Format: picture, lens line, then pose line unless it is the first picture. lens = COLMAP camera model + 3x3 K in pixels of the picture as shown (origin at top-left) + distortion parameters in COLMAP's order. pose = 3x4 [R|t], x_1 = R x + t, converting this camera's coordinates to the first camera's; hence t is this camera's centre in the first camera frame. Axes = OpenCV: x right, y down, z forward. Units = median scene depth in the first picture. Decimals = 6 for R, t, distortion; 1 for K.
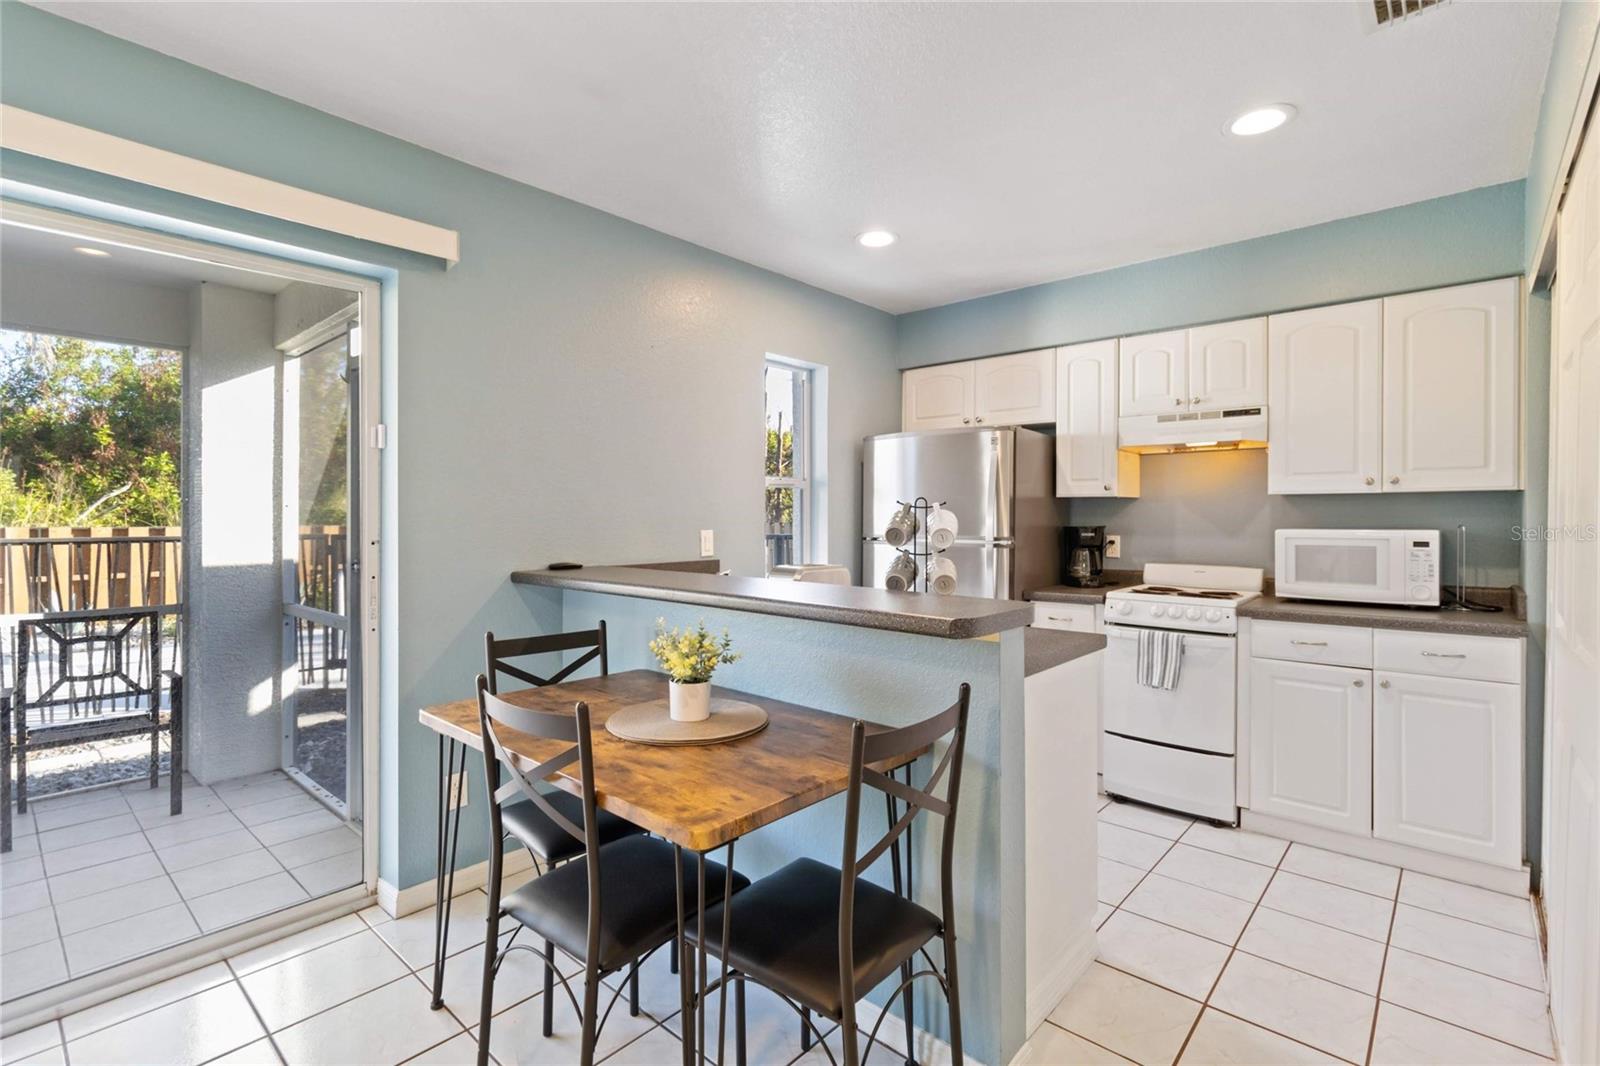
lens RADIAL K [[739.4, 0, 794.3], [0, 739.4, 516.7], [0, 0, 1]] dist [0.000918, 0.000026]
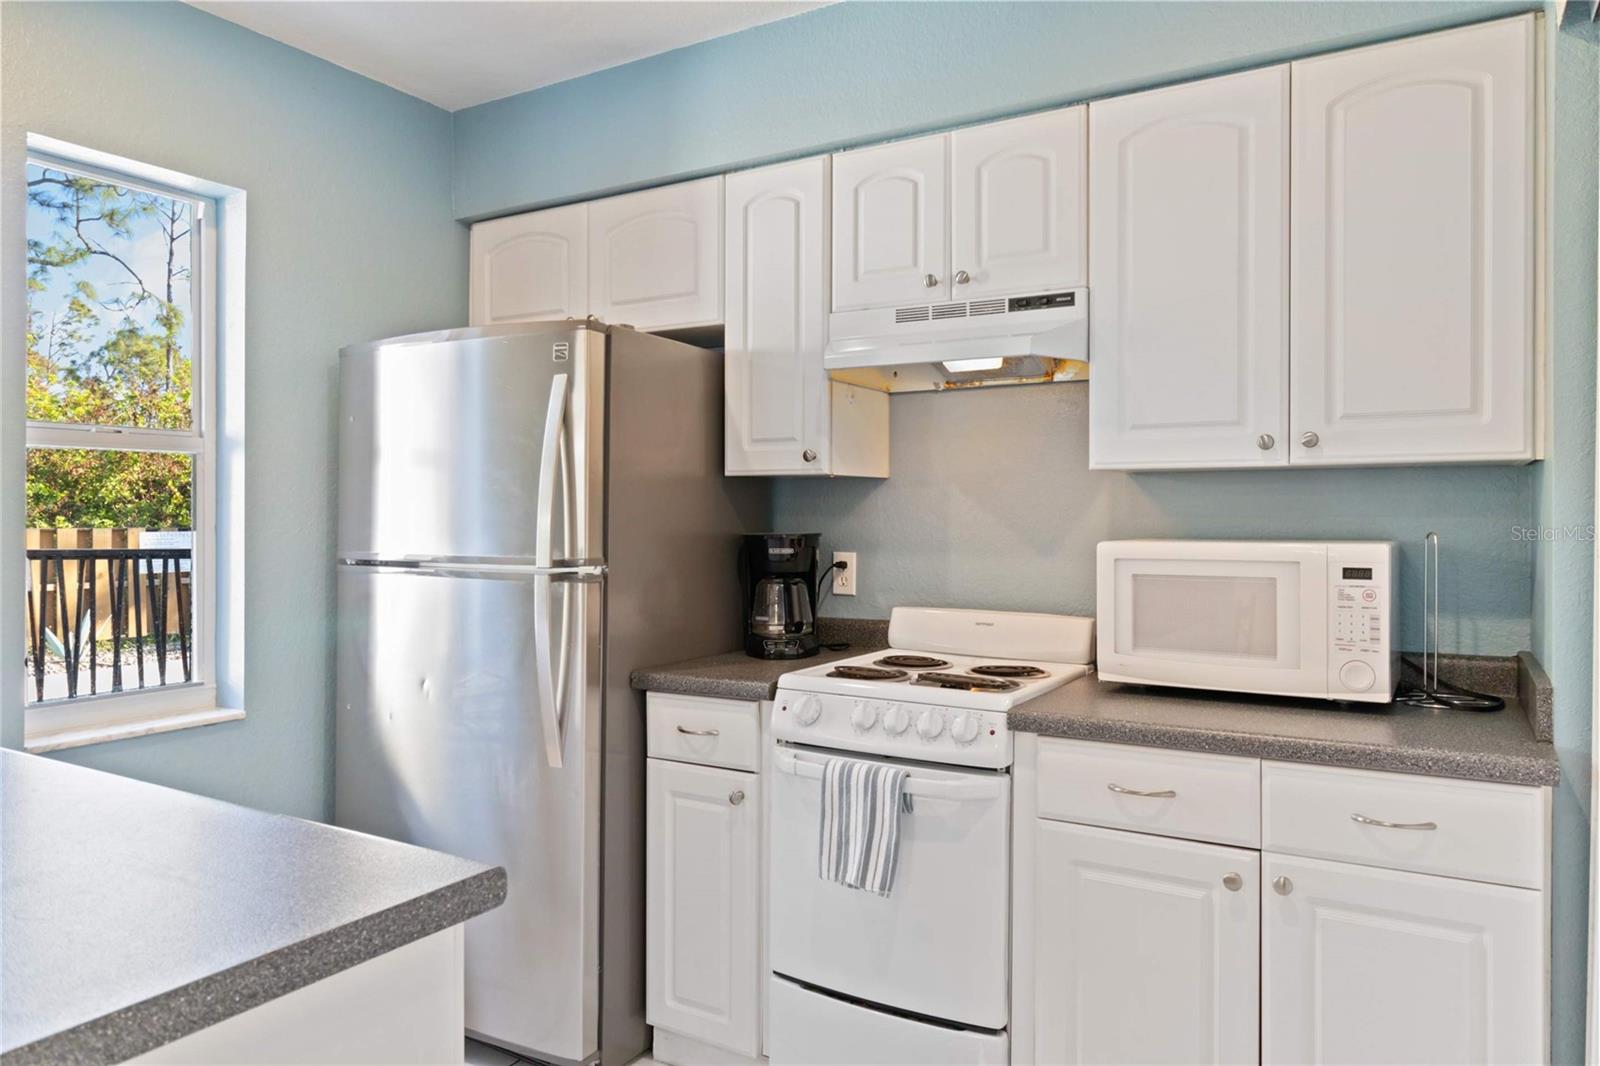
lens RADIAL K [[1070.1, 0, 792.4], [0, 1070.1, 514.2], [0, 0, 1]] dist [0.003863, -0.004003]
pose [[0.982473, 0.000882, 0.186402, 0.315391], [-0.000646, 0.999999, -0.001330, 0.000348], [-0.186403, 0.001186, 0.982473, 0.340735]]
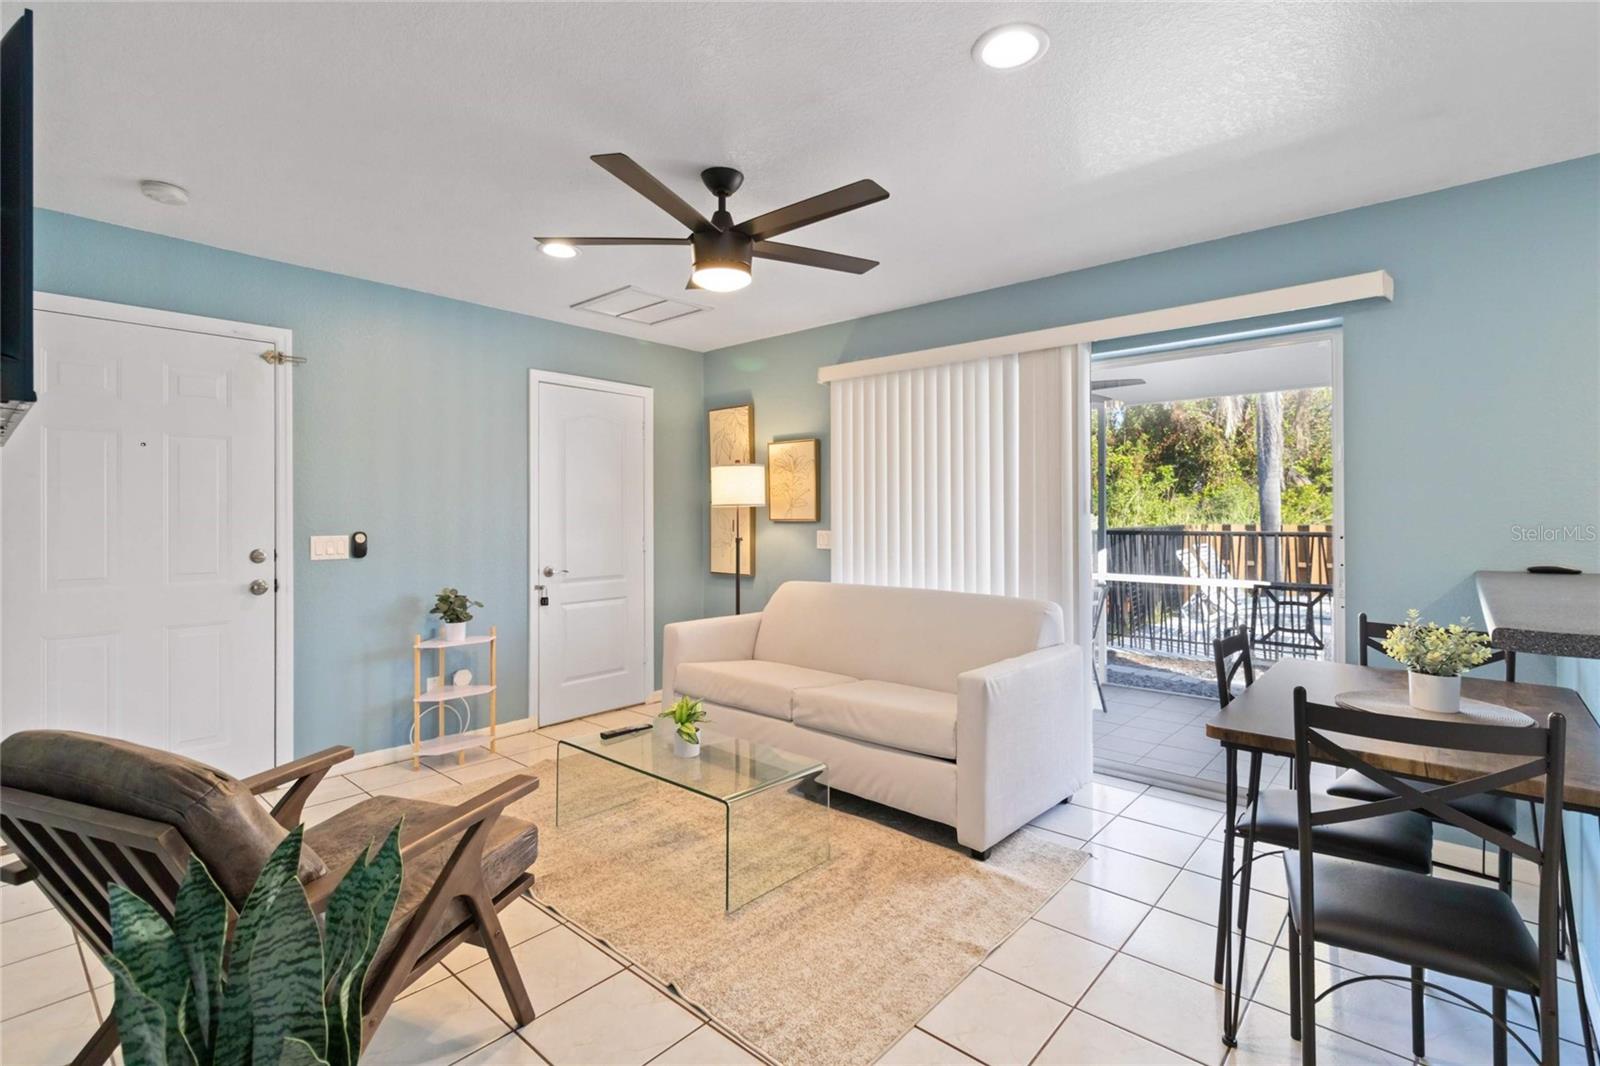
lens RADIAL K [[741.2, 0, 805.9], [0, 741.2, 508.4], [0, 0, 1]] dist [0.003619, 0.000512]
pose [[0.013862, -0.012813, -0.999822, 0.506586], [0.001757, 0.999917, -0.012790, 0.000542], [0.999902, -0.001579, 0.013883, 0.057406]]
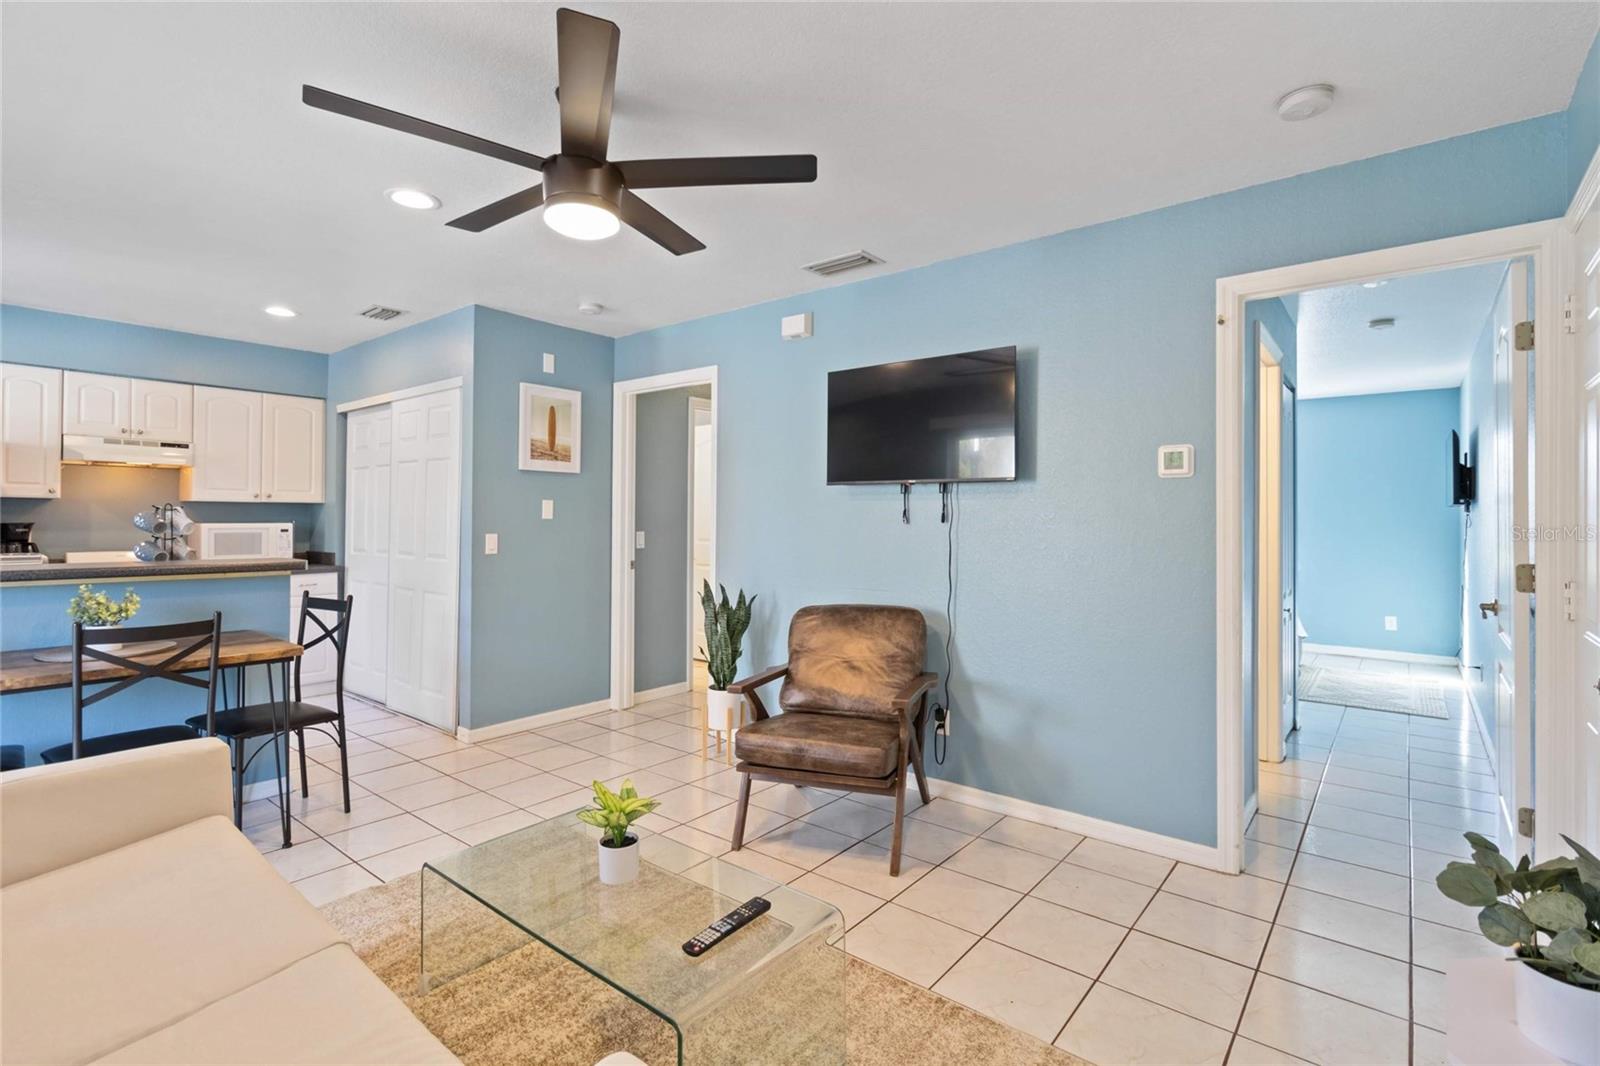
lens RADIAL K [[745.1, 0, 790.9], [0, 745.1, 516.2], [0, 0, 1]] dist [0.001008, 0.001002]
pose [[-0.039094, 0.002180, 0.999233, -0.956467], [-0.006578, 0.999975, -0.002439, -0.002566], [-0.999214, -0.006668, -0.039078, -0.185014]]
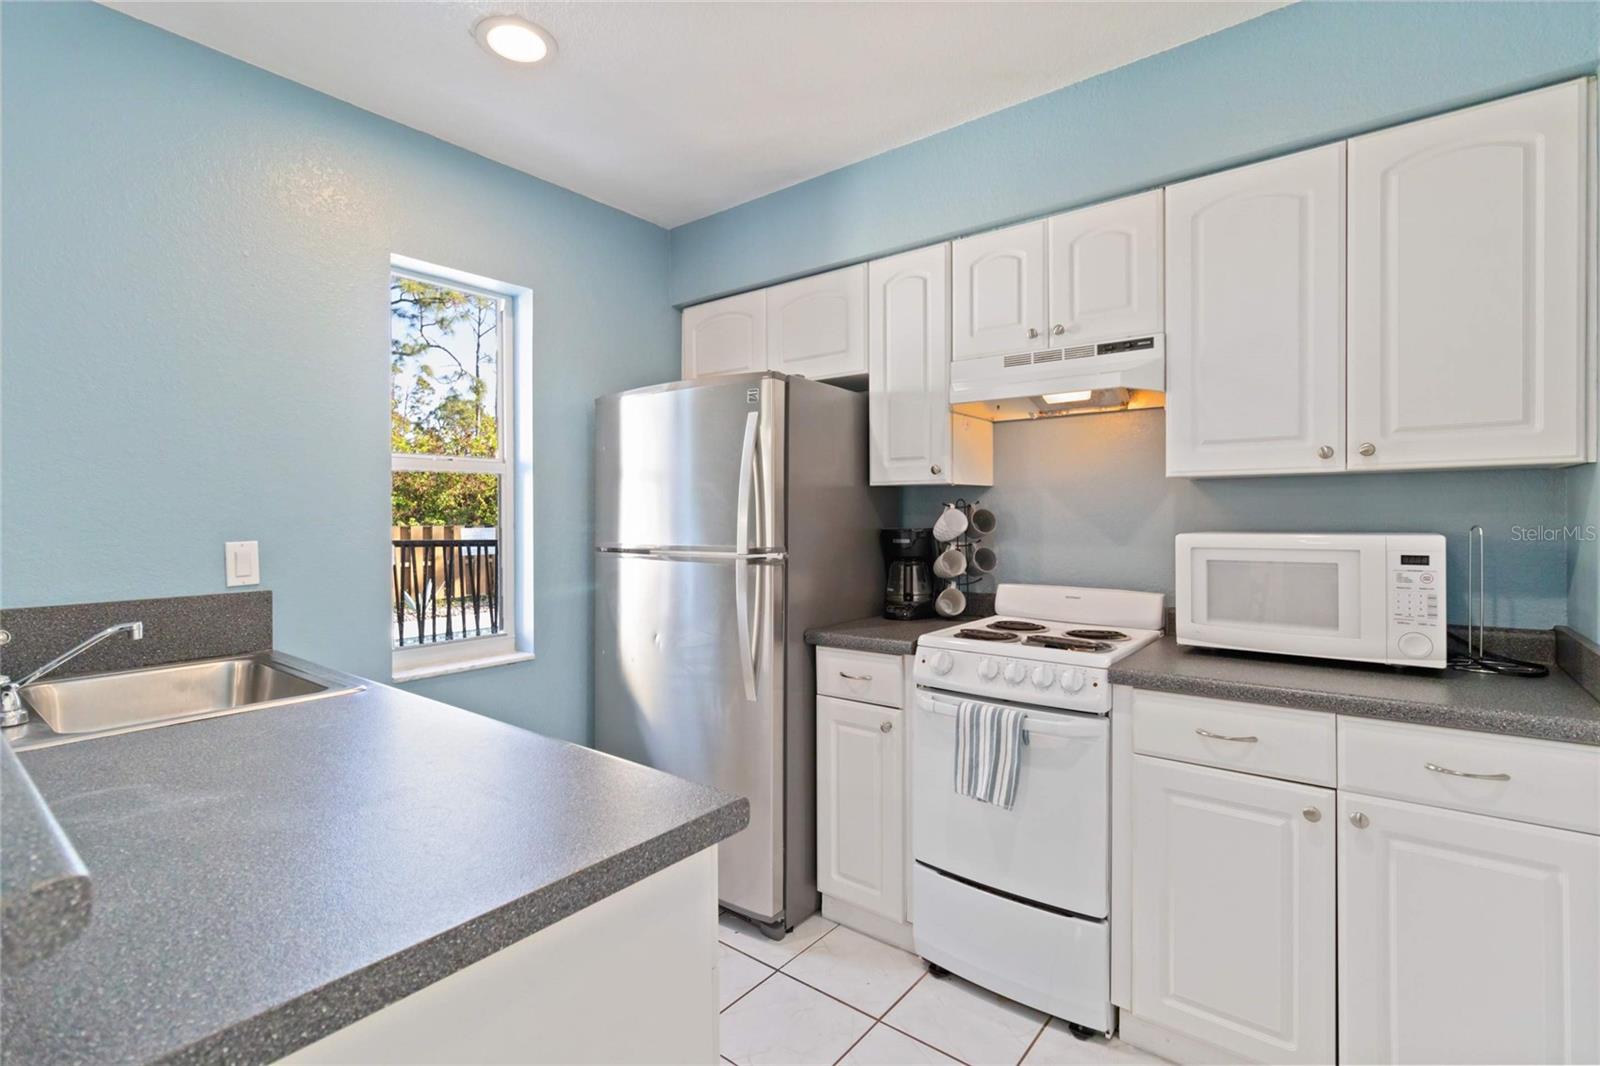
lens RADIAL K [[745.1, 0, 790.9], [0, 745.1, 516.2], [0, 0, 1]] dist [0.001008, 0.001002]
pose [[0.998302, -0.005678, 0.057979, 0.290234], [0.005623, 0.999984, 0.001110, 0.000125], [-0.057985, -0.000782, 0.998317, 0.394652]]
